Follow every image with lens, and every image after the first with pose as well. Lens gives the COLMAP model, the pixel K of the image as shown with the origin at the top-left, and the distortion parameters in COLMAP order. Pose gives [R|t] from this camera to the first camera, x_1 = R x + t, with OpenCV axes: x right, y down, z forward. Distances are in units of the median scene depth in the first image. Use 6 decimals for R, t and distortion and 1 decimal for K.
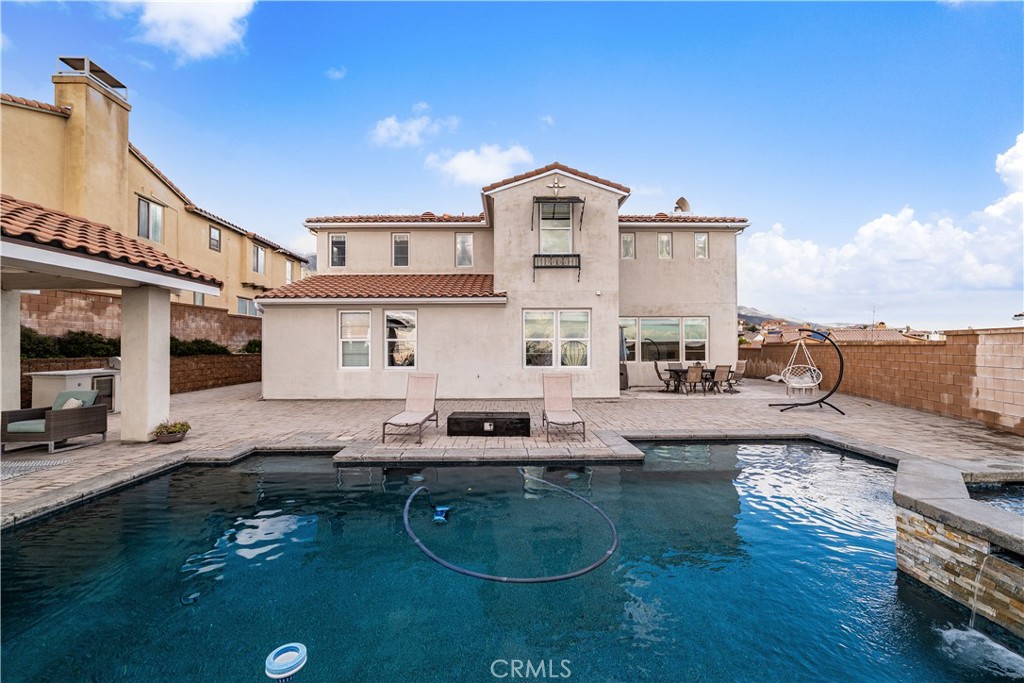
lens RADIAL K [[412.0, 0, 511.9], [0, 412.0, 343.2], [0, 0, 1]] dist [-0.011101, 0.000031]
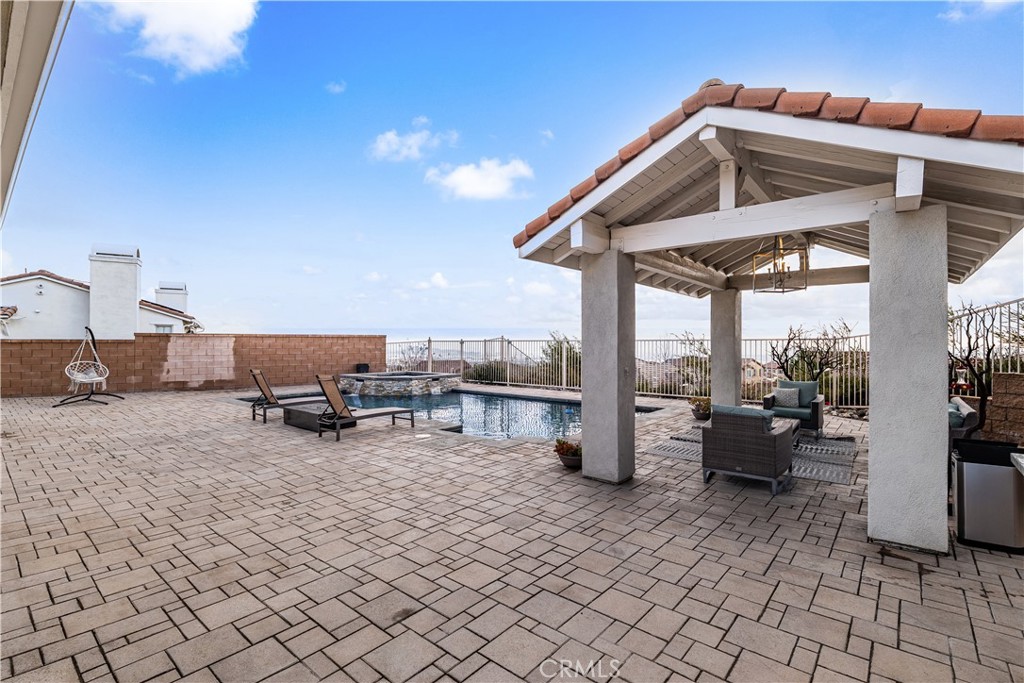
lens RADIAL K [[466.6, 0, 509.4], [0, 466.6, 342.4], [0, 0, 1]] dist [-0.001327, -0.000249]
pose [[-0.751284, 0.004152, 0.659966, -0.742674], [-0.003176, 0.999946, -0.009907, 0.011516], [-0.659971, -0.009539, -0.751230, 0.981730]]
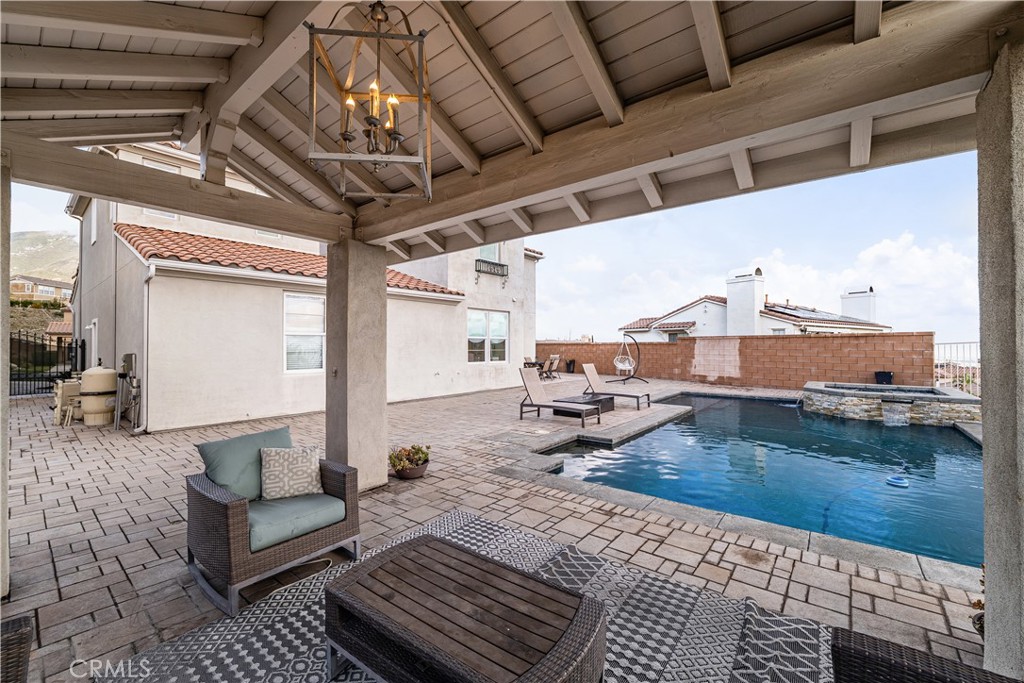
lens RADIAL K [[412.0, 0, 512.9], [0, 412.0, 341.8], [0, 0, 1]] dist [-0.011101, 0.000031]
pose [[0.640545, 0.009785, 0.767858, -0.710905], [-0.007417, 0.999951, -0.006555, 0.008900], [-0.767885, -0.001497, 0.640586, 0.235253]]
